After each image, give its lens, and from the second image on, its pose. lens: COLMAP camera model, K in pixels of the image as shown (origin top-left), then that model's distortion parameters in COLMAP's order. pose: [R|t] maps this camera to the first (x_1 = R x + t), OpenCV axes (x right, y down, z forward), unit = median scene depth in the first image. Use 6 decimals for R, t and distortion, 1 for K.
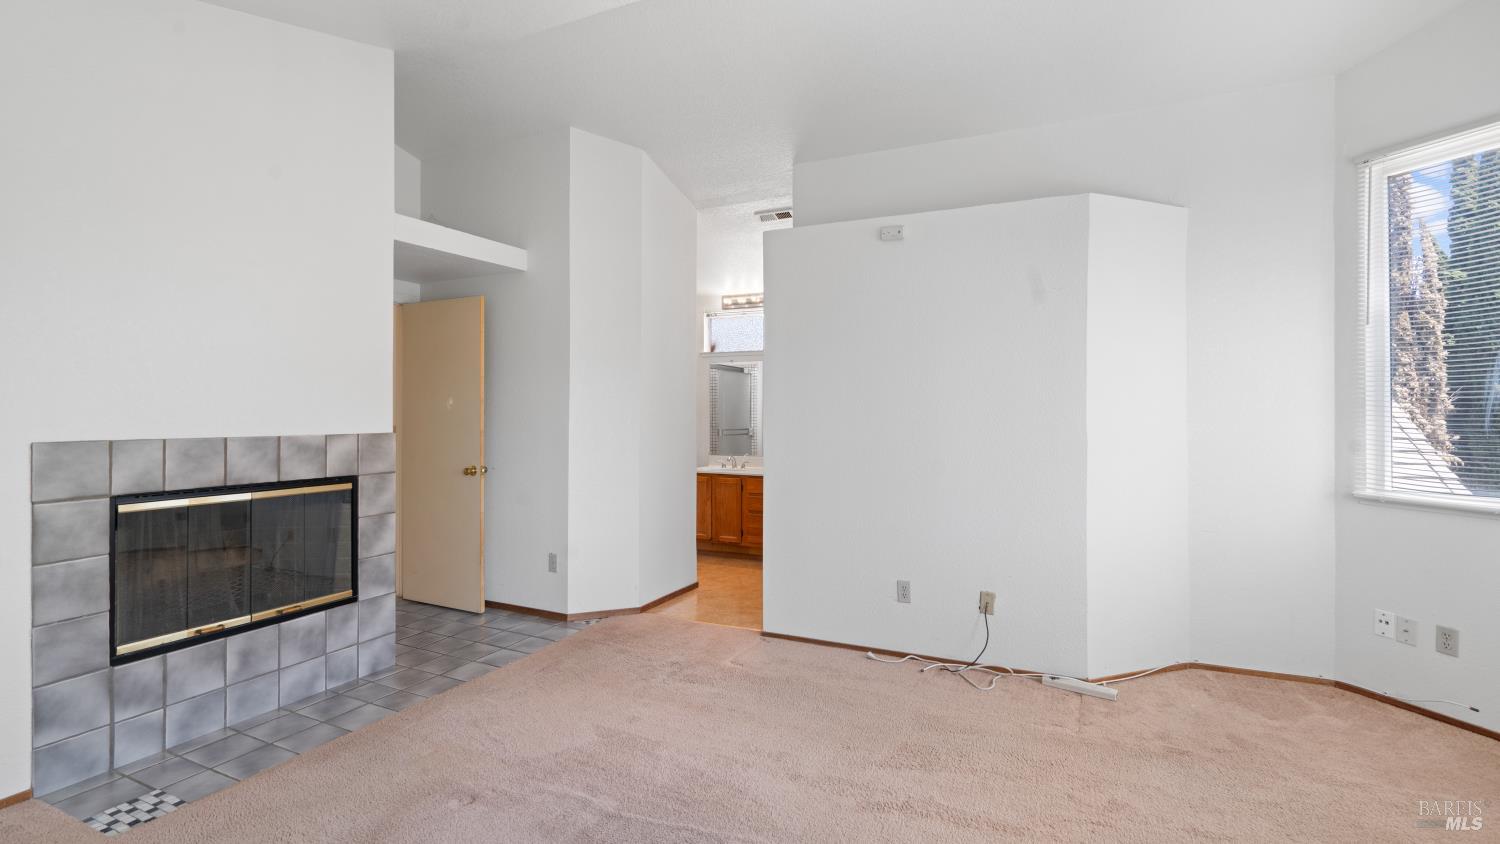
lens RADIAL K [[679.3, 0, 754.0], [0, 679.3, 409.0], [0, 0, 1]] dist [-0.004824, -0.000347]
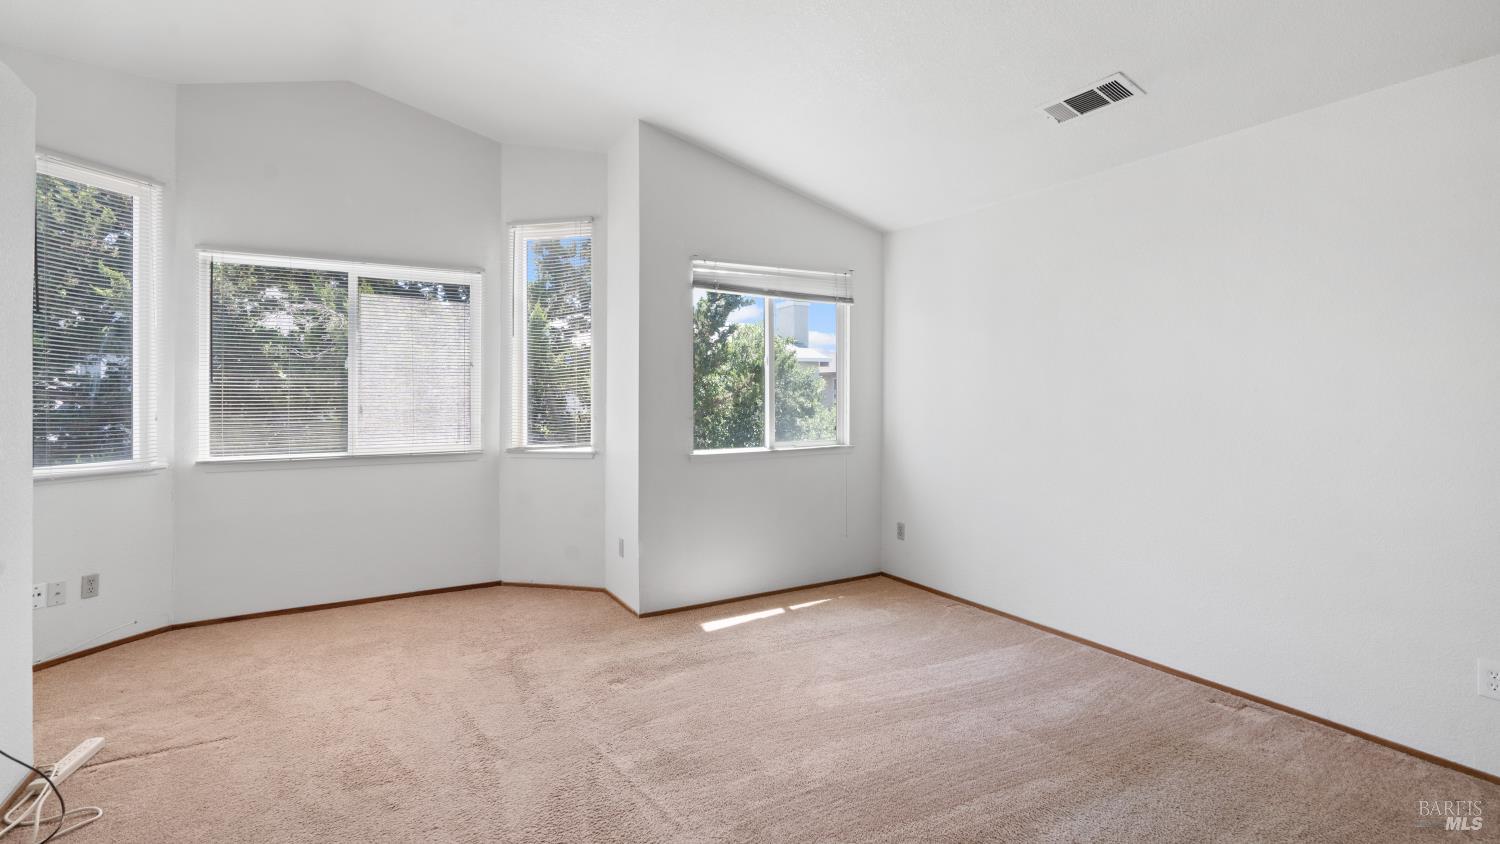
lens RADIAL K [[682.9, 0, 749.3], [0, 682.9, 384.7], [0, 0, 1]] dist [0.001834, 0.000346]
pose [[-0.825018, 0.011644, 0.564986, -0.592177], [0.001975, 0.999841, -0.017722, 0.008529], [-0.565103, -0.013505, -0.824910, 1.257080]]
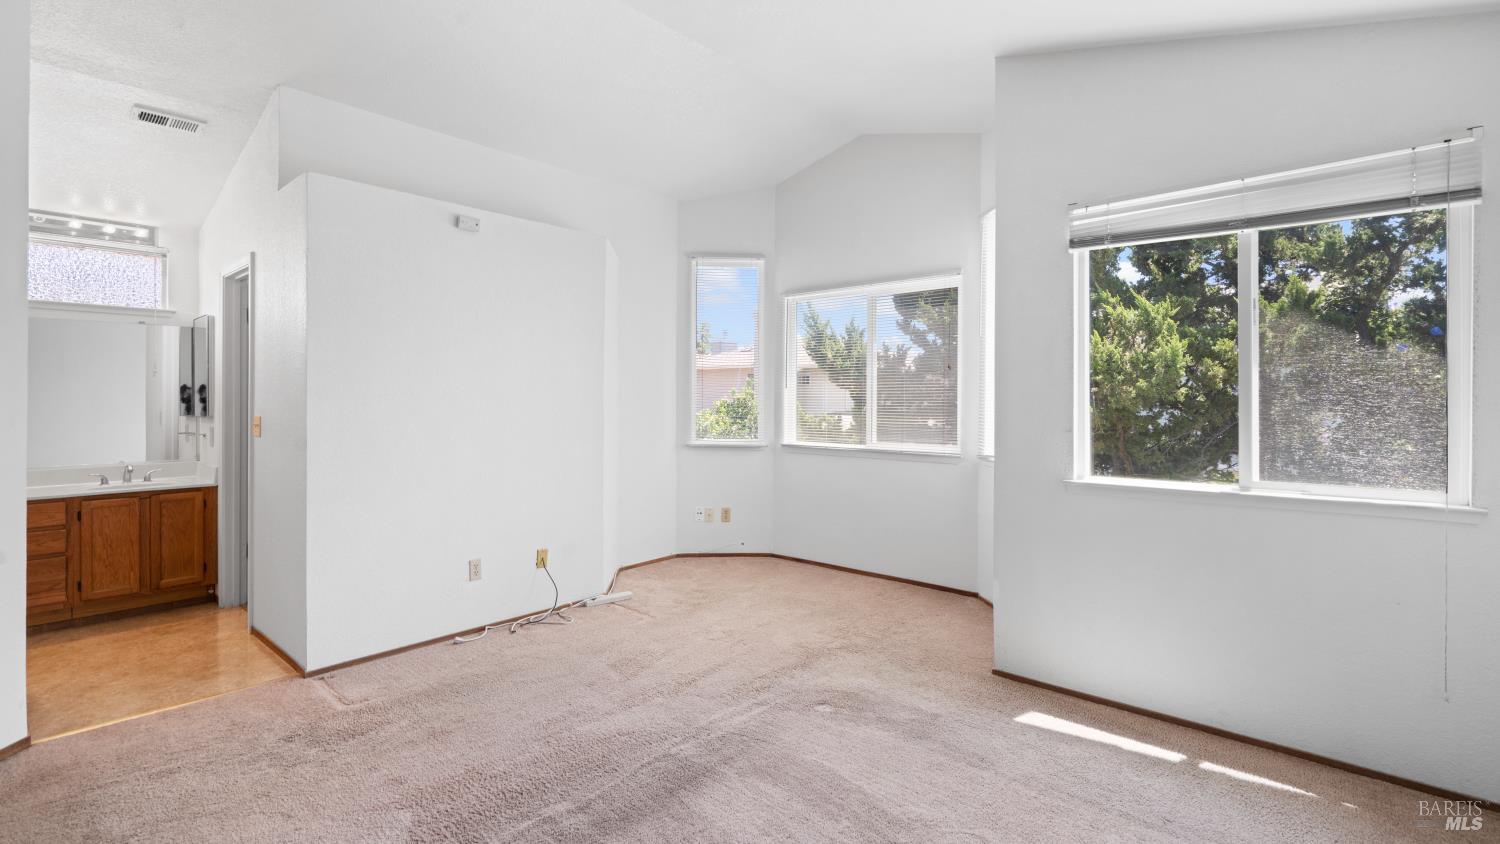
lens RADIAL K [[685.1, 0, 751.6], [0, 685.1, 399.7], [0, 0, 1]] dist [0.000459, 0.000217]
pose [[0.275164, -0.002616, 0.961394, -0.801836], [-0.002992, 0.999989, 0.003577, 0.002727], [-0.961393, -0.003861, 0.275153, 0.358647]]
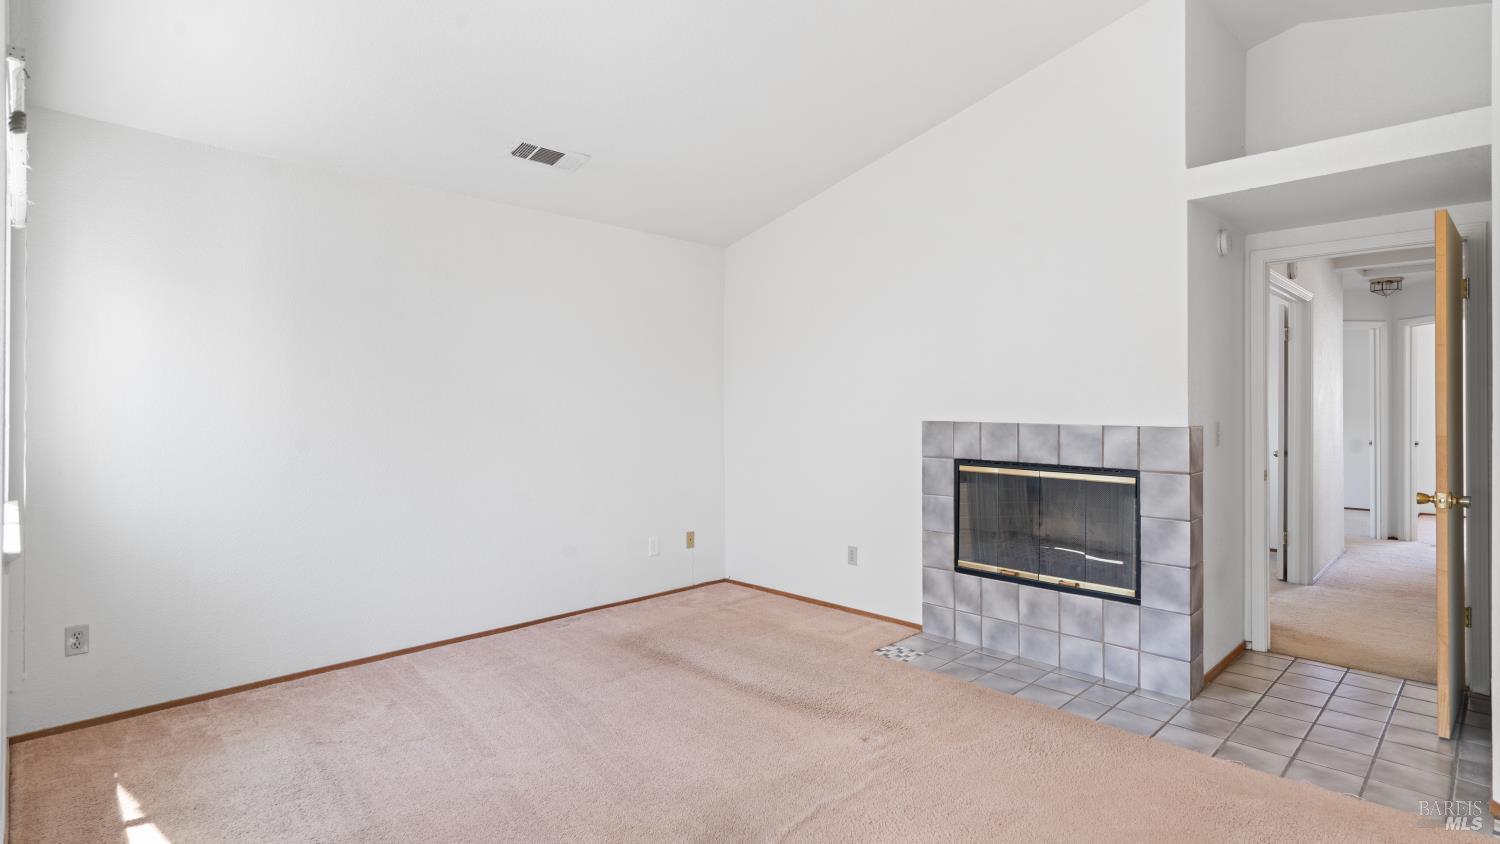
lens RADIAL K [[735.1, 0, 745.4], [0, 735.1, 404.7], [0, 0, 1]] dist [0.001143, 0.000060]
pose [[-0.351746, 0.001285, -0.936094, 0.613709], [0.002423, 0.999997, 0.000463, 0.005802], [0.936092, -0.002105, -0.351748, 0.935224]]
